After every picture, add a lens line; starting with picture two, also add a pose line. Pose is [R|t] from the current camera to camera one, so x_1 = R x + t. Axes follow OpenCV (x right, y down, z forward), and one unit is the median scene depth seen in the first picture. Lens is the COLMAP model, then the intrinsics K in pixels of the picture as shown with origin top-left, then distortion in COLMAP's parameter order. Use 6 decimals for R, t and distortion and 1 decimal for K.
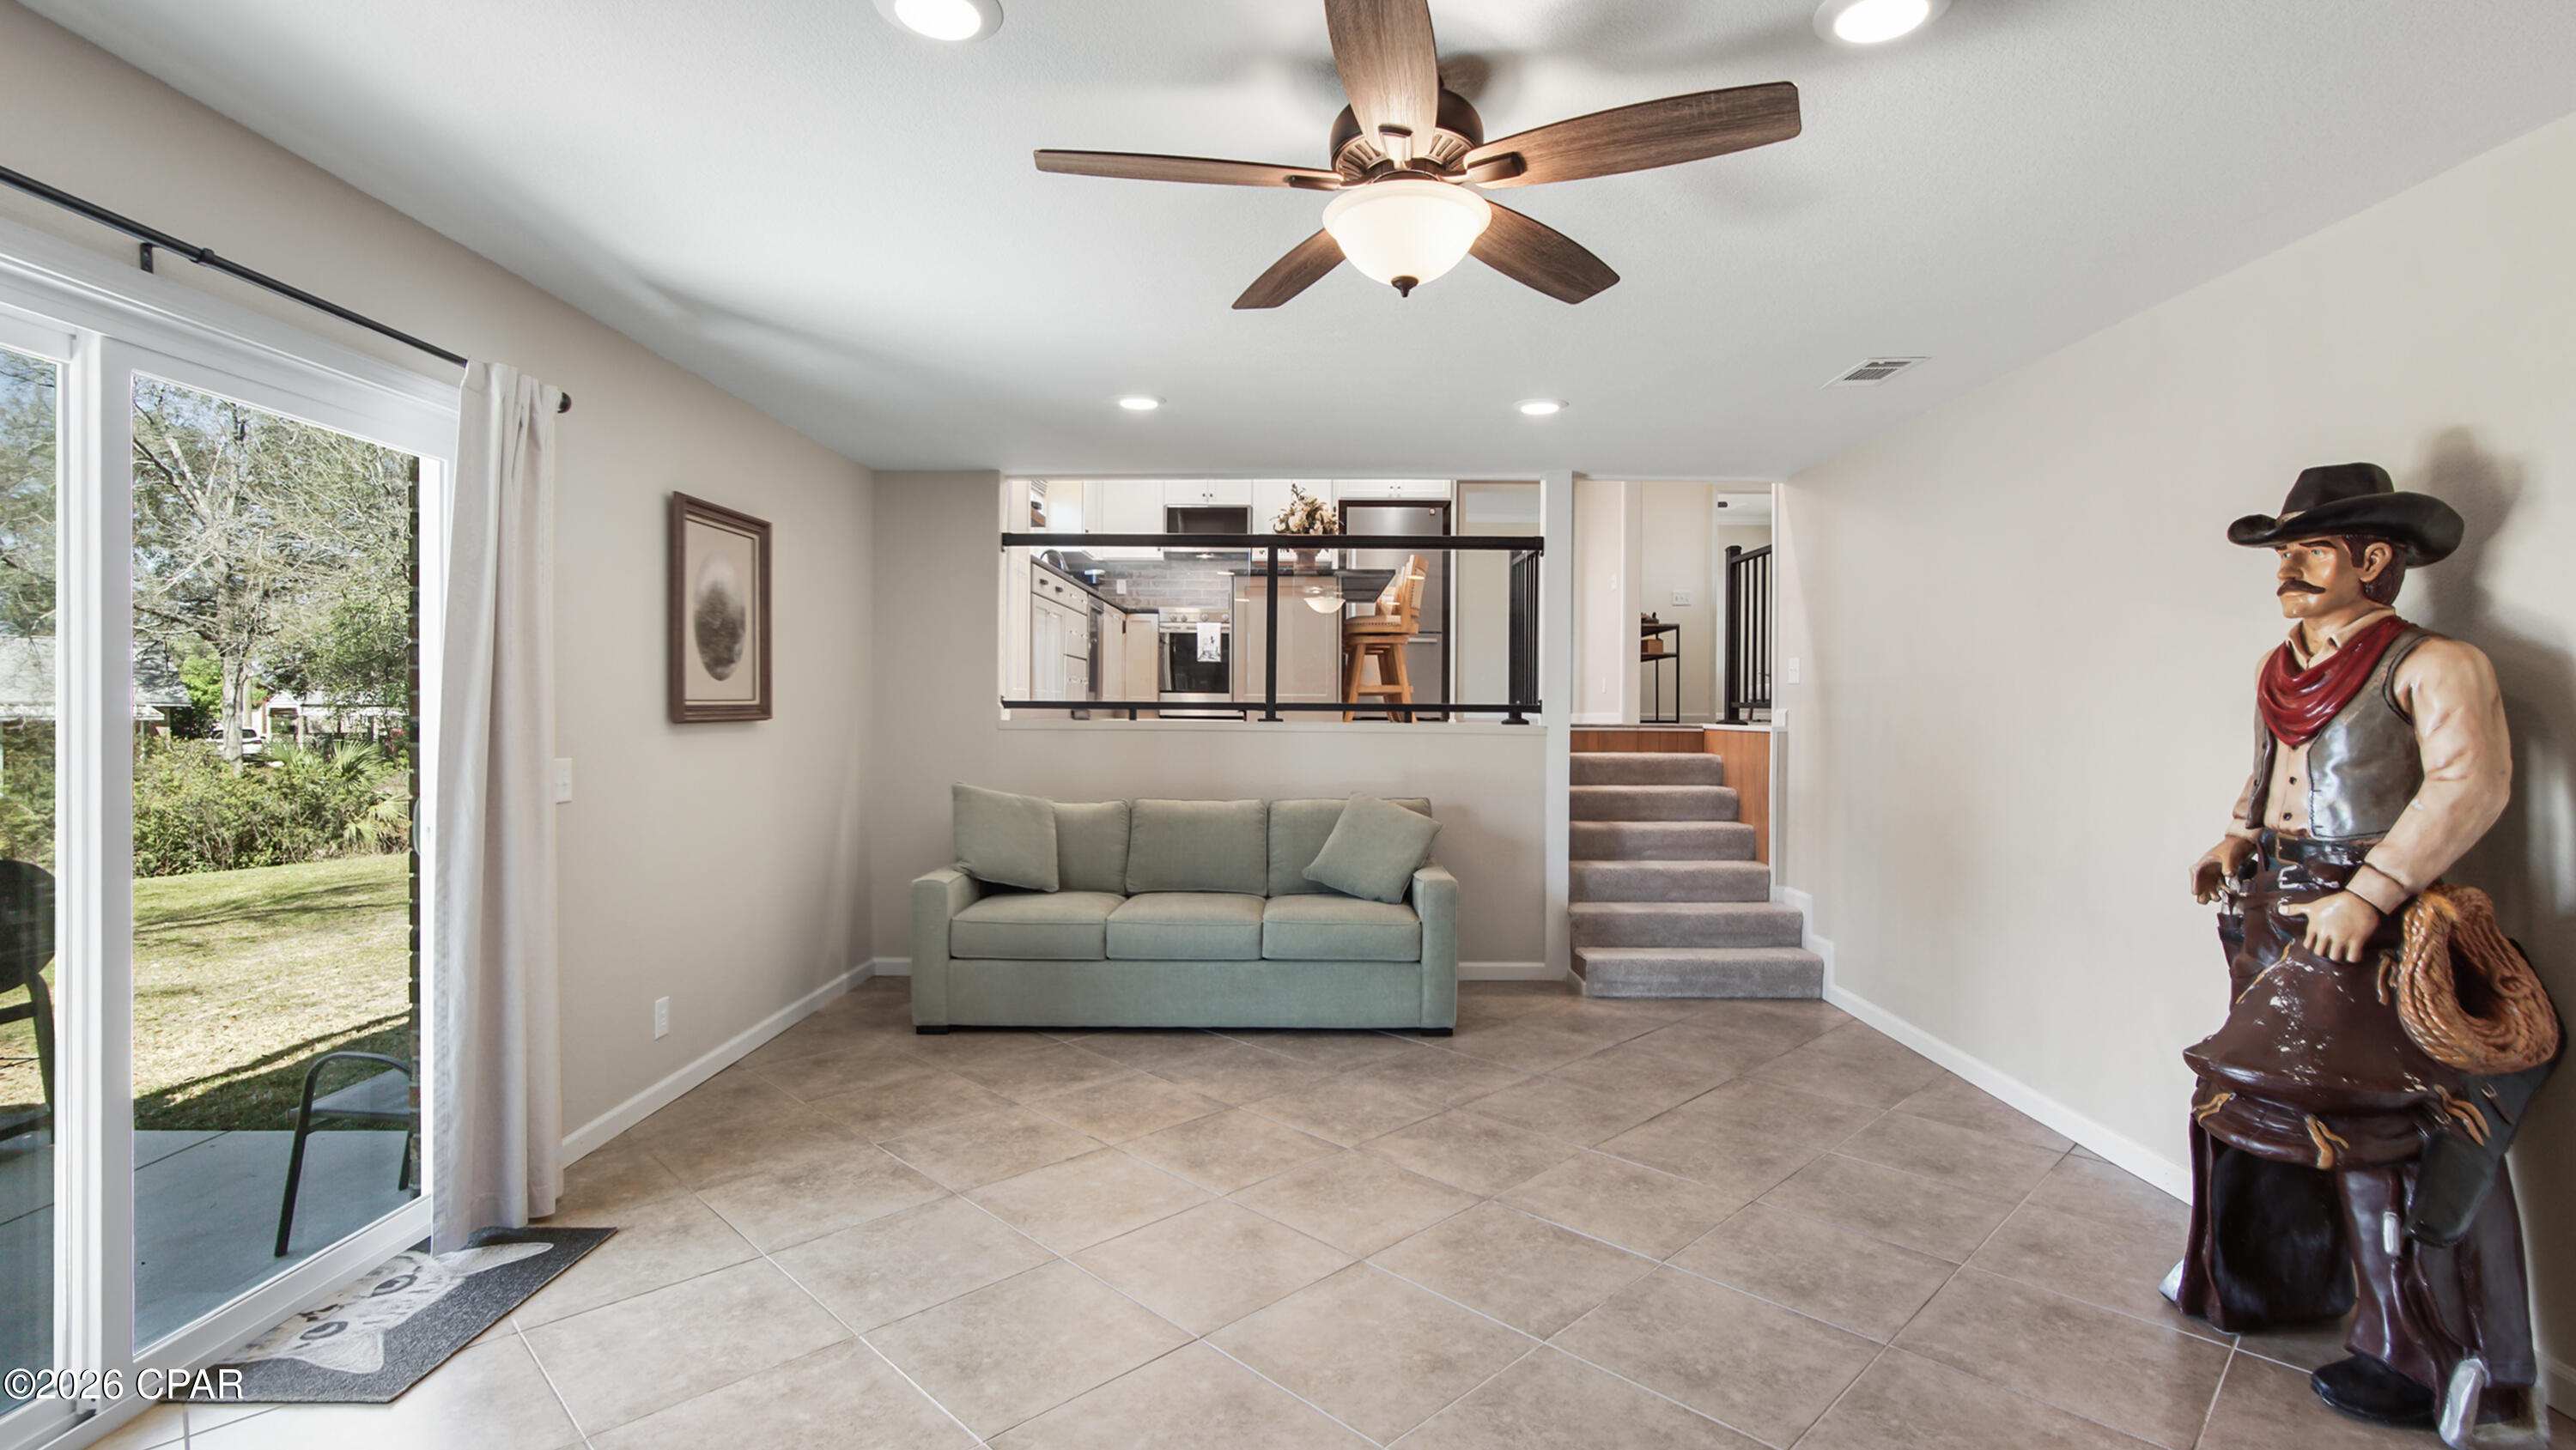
lens RADIAL K [[1195.2, 0, 1294.0], [0, 1195.2, 736.8], [0, 0, 1]] dist [-0.000229, 0.000150]
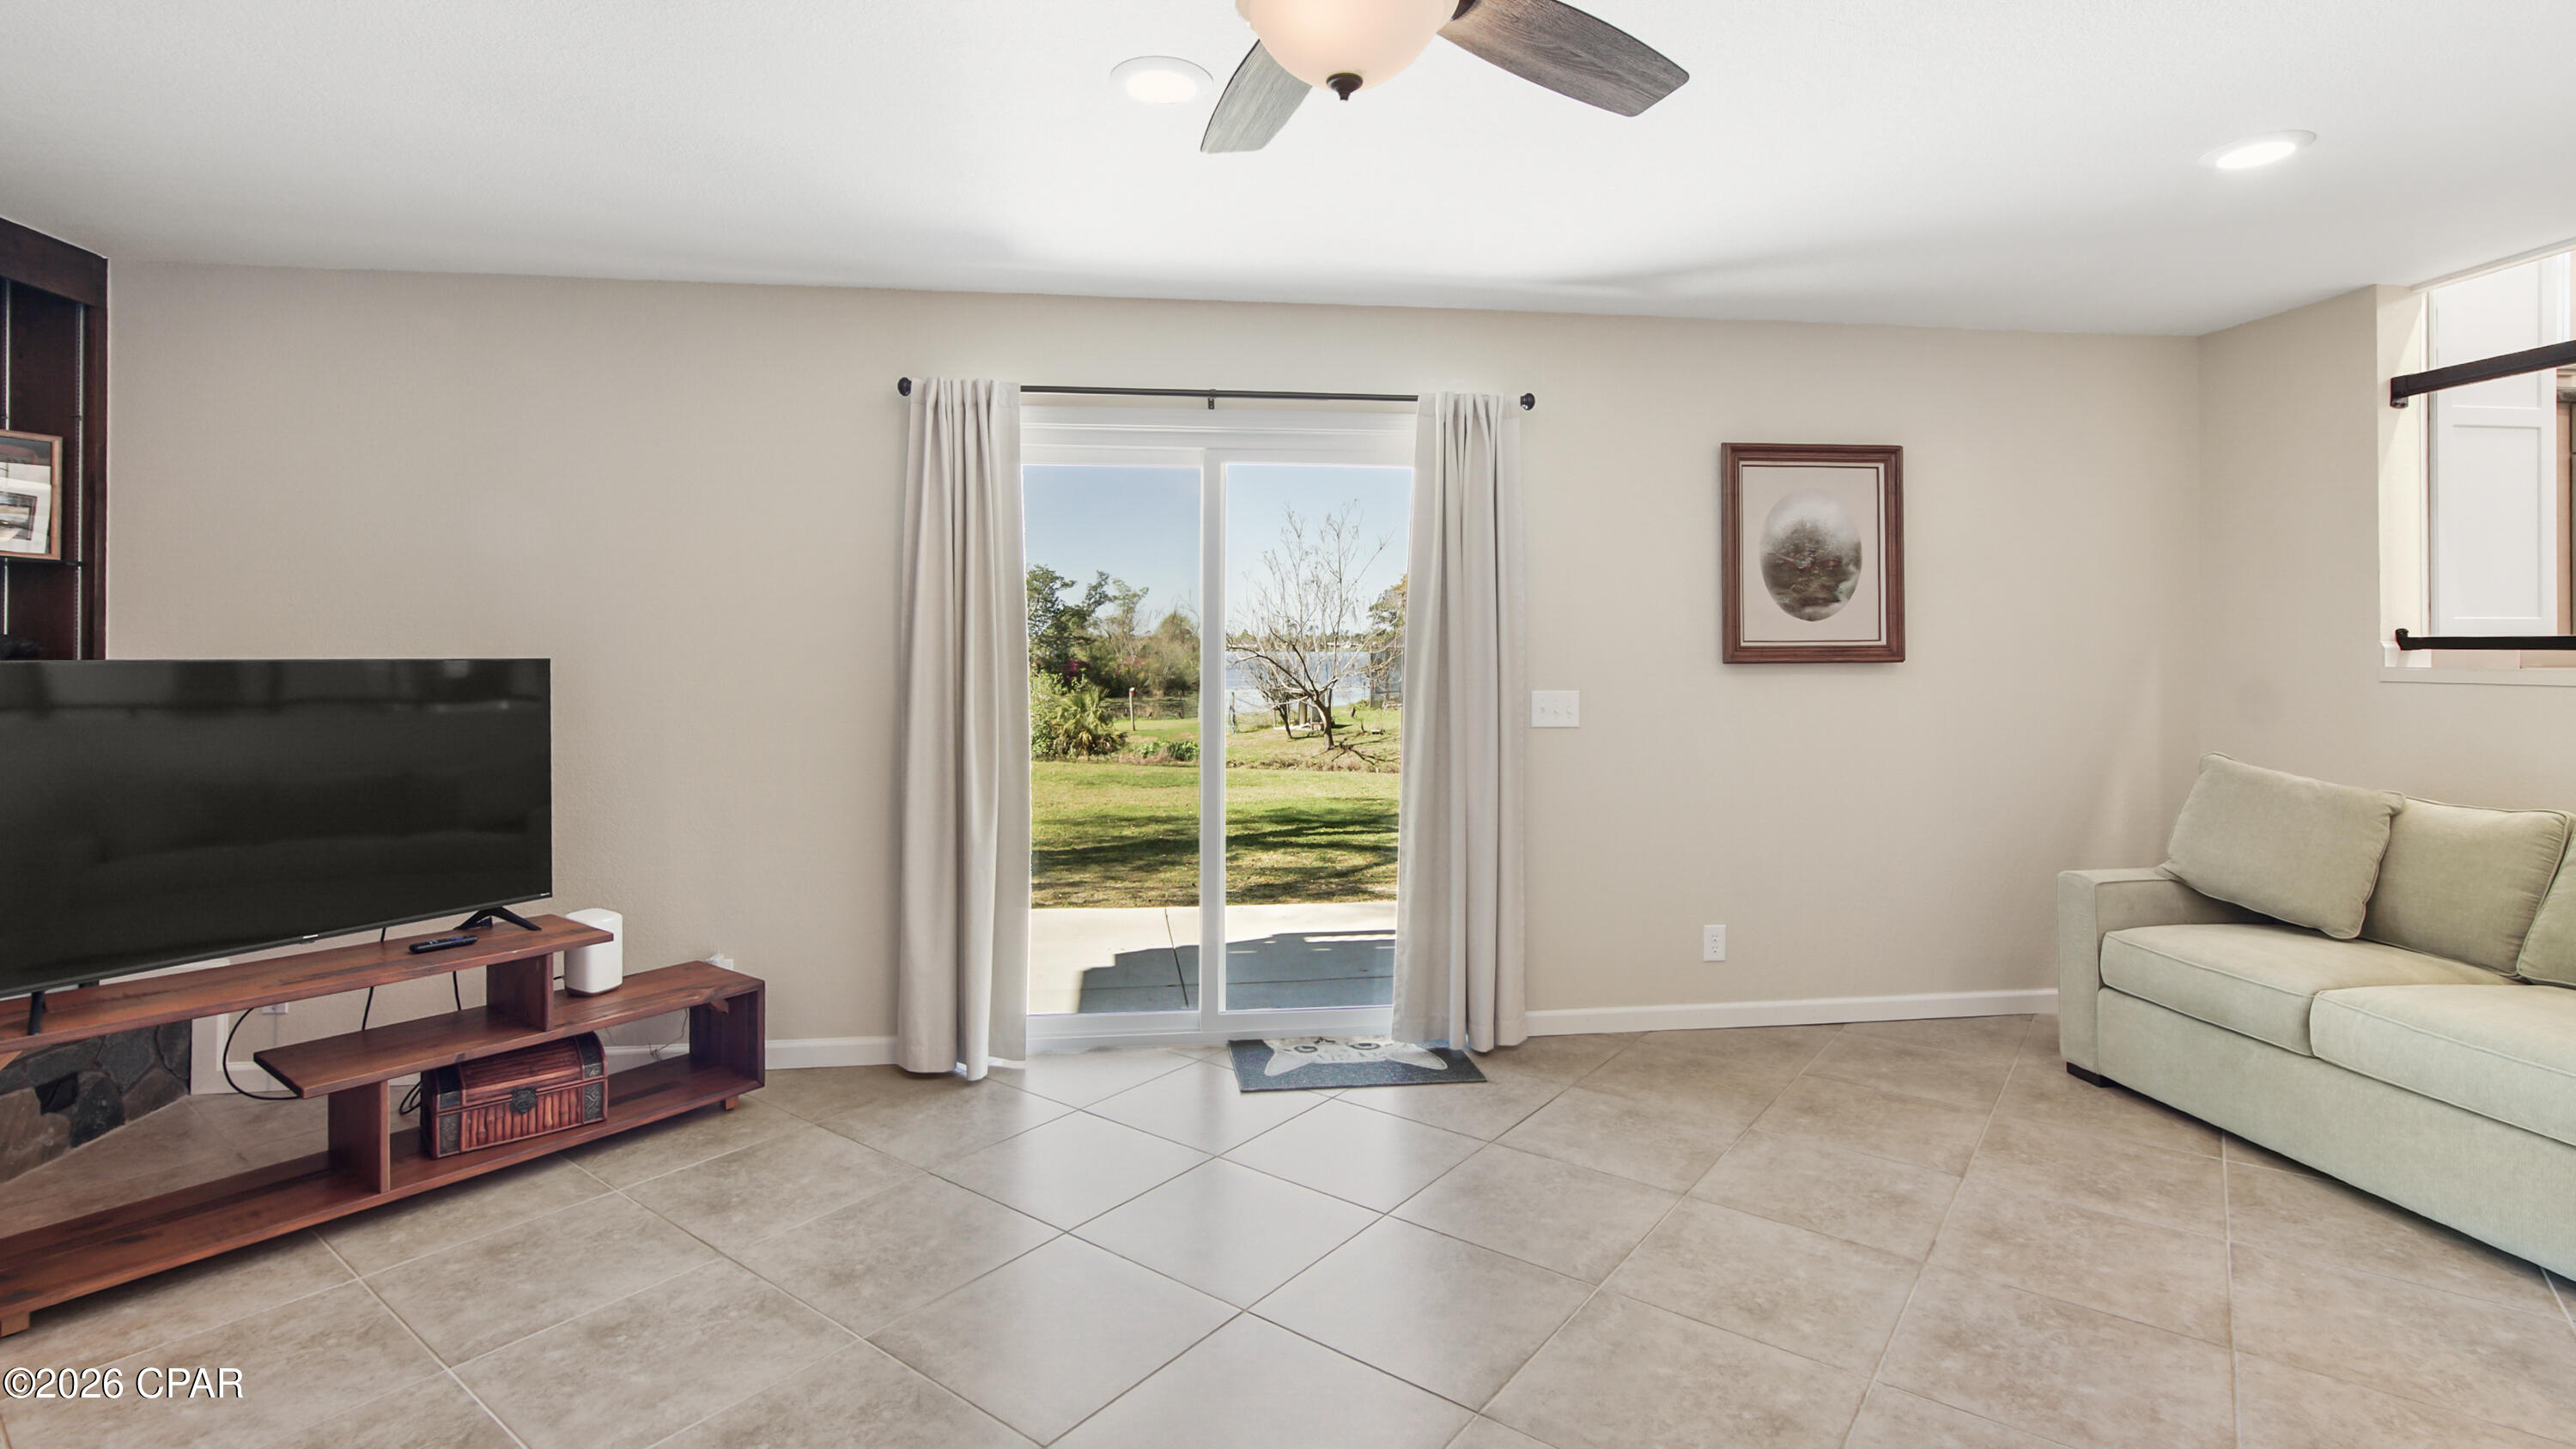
lens RADIAL K [[1196.9, 0, 1287.1], [0, 1196.9, 649.7], [0, 0, 1]] dist [-0.021341, 0.015650]
pose [[0.135274, 0.001239, -0.990808, 0.441836], [-0.023525, 0.999721, -0.001962, -0.011971], [0.990529, 0.023574, 0.135265, 0.459019]]
